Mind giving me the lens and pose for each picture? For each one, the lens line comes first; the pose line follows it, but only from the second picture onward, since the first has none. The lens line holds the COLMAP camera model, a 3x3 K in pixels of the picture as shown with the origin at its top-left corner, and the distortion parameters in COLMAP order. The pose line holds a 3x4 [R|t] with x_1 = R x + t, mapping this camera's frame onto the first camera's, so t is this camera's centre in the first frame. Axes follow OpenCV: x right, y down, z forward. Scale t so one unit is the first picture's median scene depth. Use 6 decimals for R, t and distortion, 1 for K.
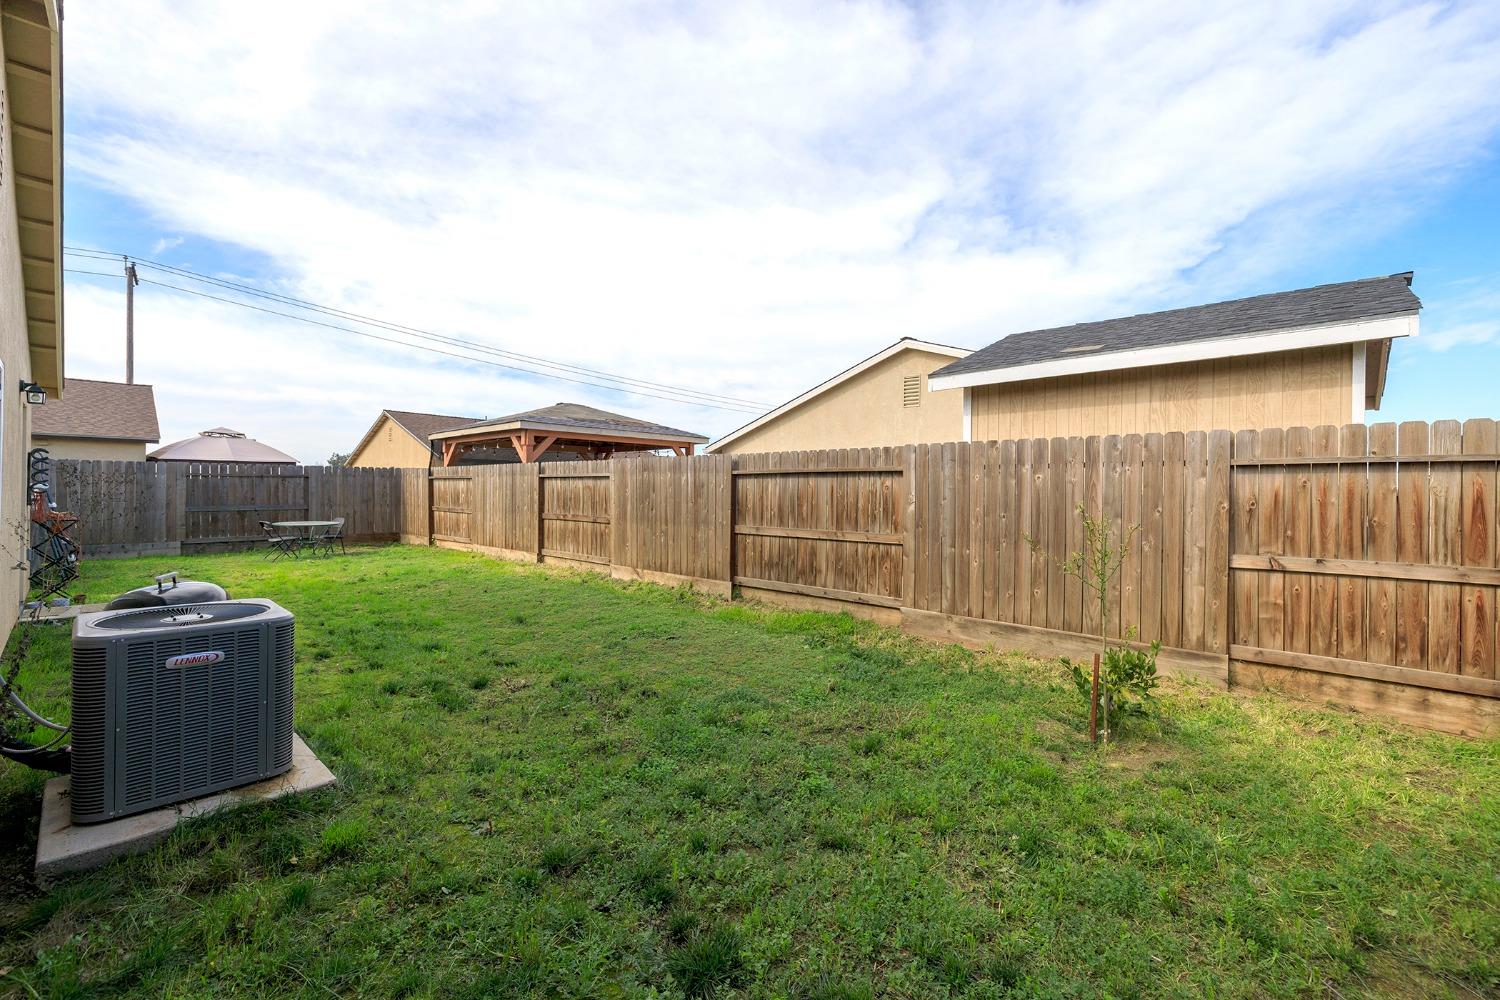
lens RADIAL K [[630.3, 0, 753.0], [0, 630.3, 493.7], [0, 0, 1]] dist [-0.001808, -0.000047]
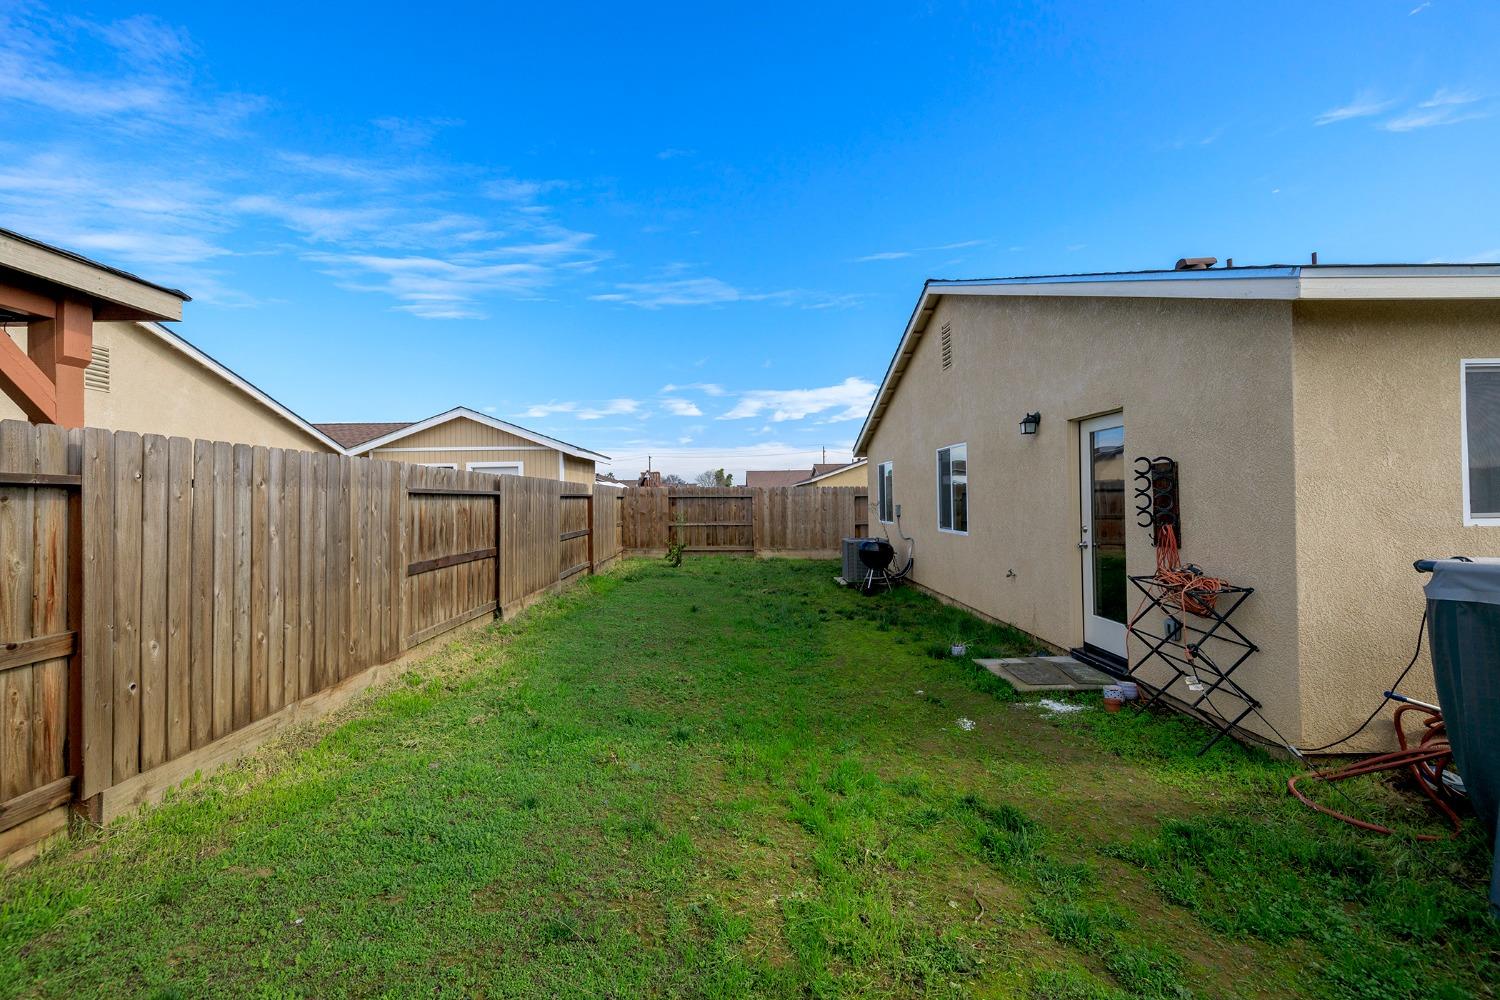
lens RADIAL K [[630.3, 0, 742.2], [0, 630.3, 493.6], [0, 0, 1]] dist [-0.001808, -0.000047]
pose [[-0.676140, 0.003342, 0.736765, -0.871821], [0.005558, 0.999984, 0.000565, -0.024988], [-0.736752, 0.004477, -0.676148, 1.133778]]
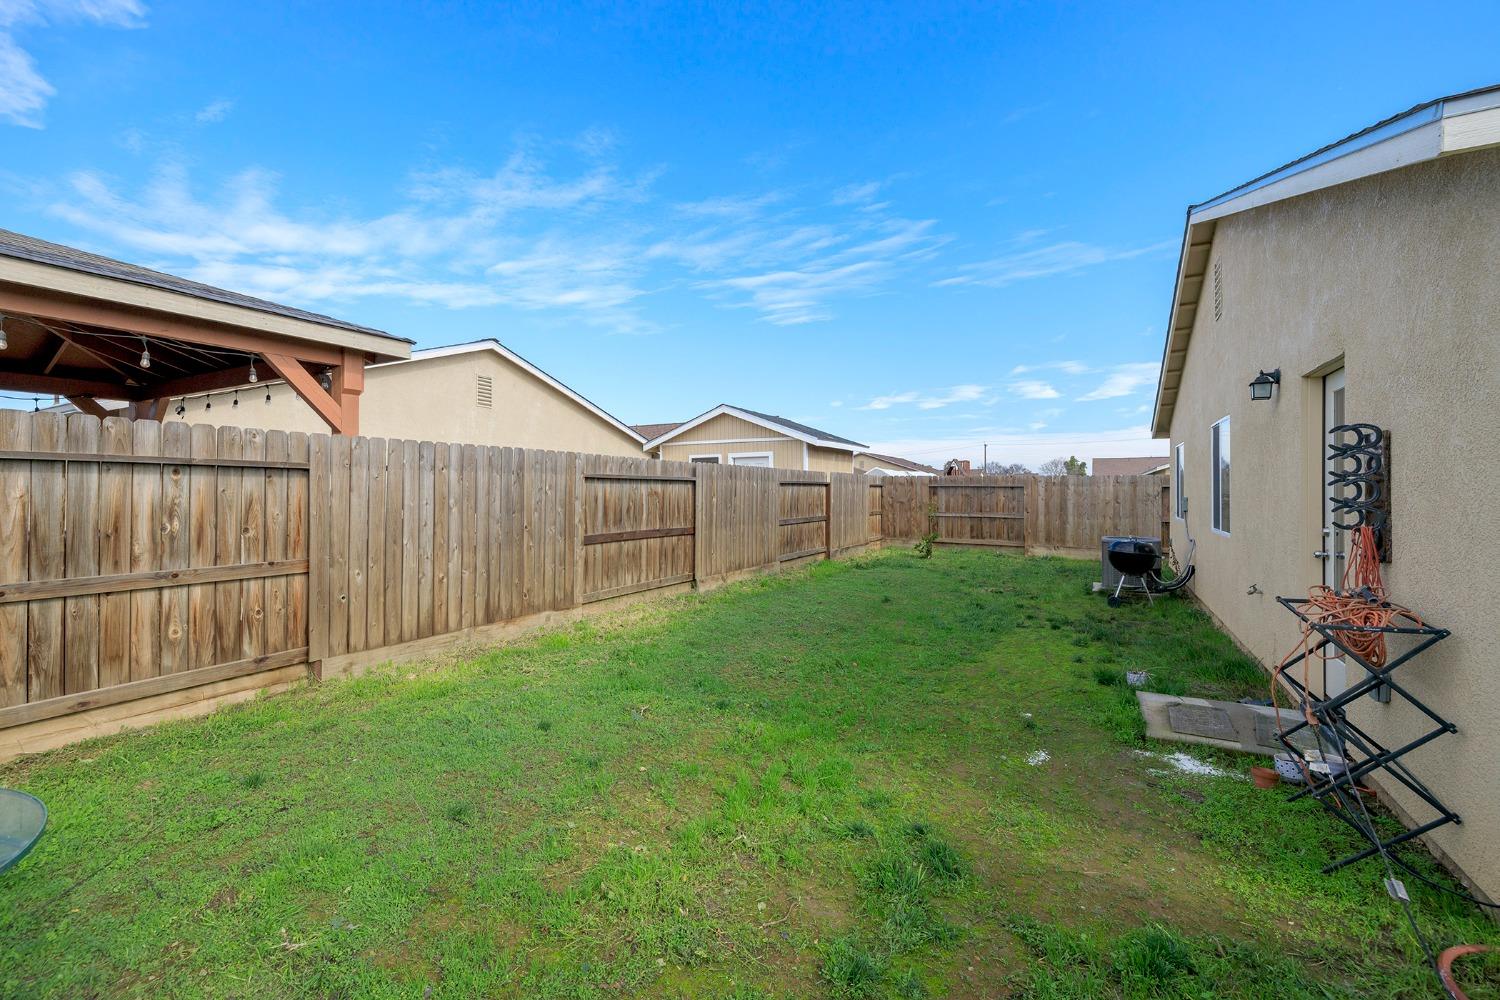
lens RADIAL K [[630.3, 0, 741.6], [0, 630.3, 488.1], [0, 0, 1]] dist [-0.001808, -0.000047]
pose [[-0.209411, -0.006698, 0.977805, -0.964419], [-0.001991, 0.999977, 0.006424, -0.020469], [-0.977826, -0.000602, -0.209419, 0.974399]]
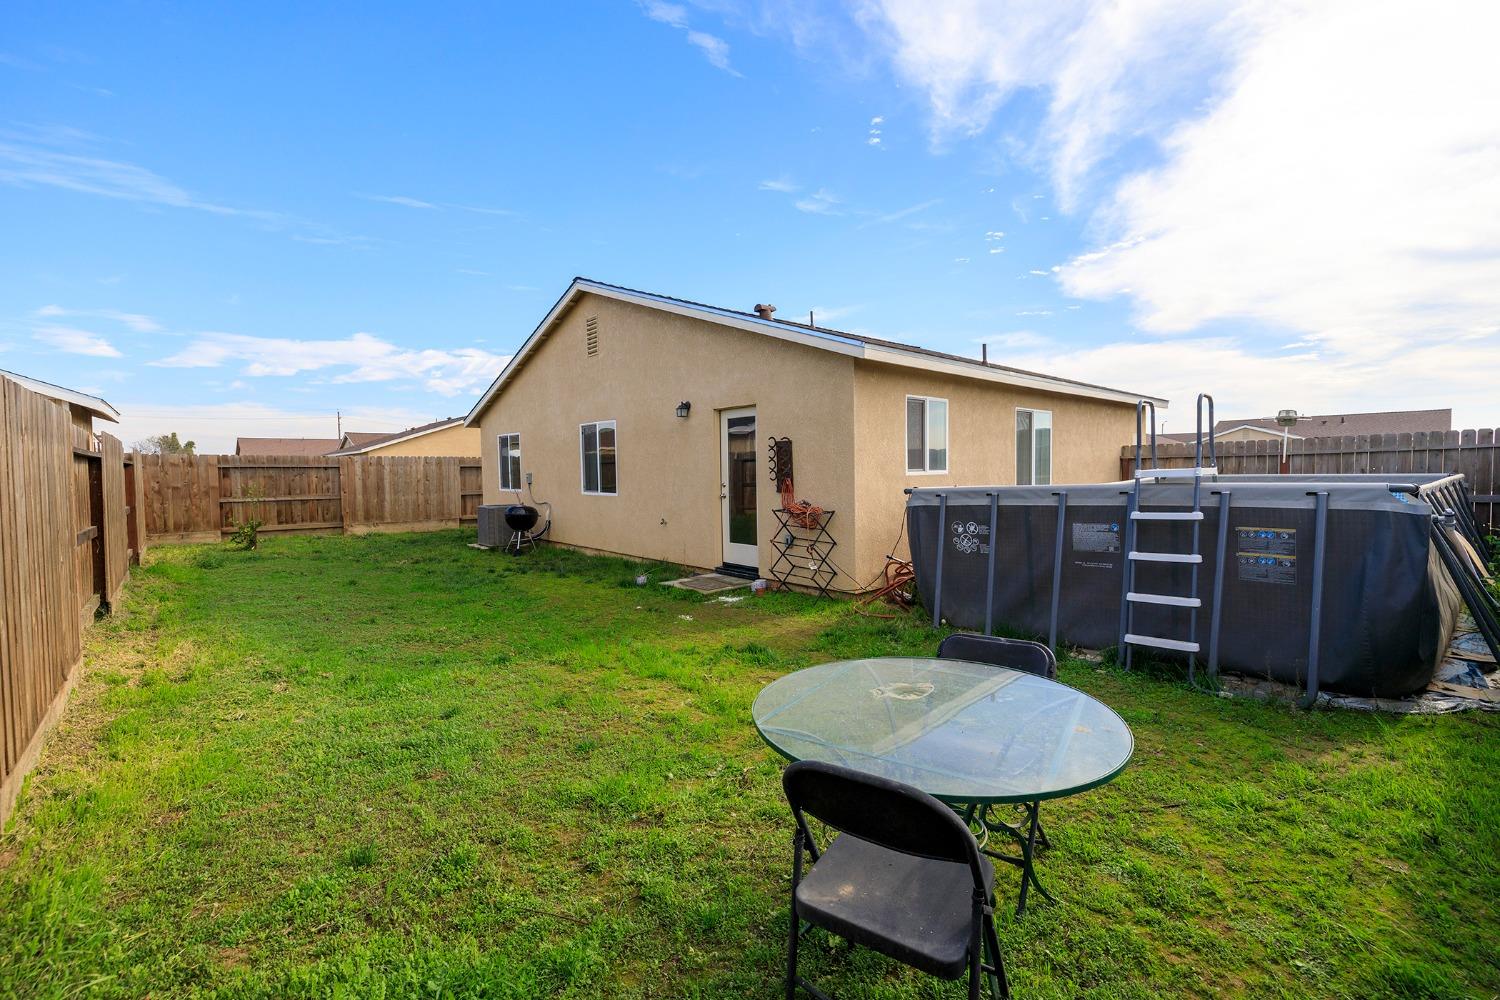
lens RADIAL K [[630.3, 0, 743.1], [0, 630.3, 495.8], [0, 0, 1]] dist [-0.001808, -0.000047]
pose [[-0.993600, -0.002604, 0.112923, -0.787618], [0.002866, 0.998831, 0.048253, -0.017250], [-0.112917, 0.048267, -0.992431, 1.329542]]
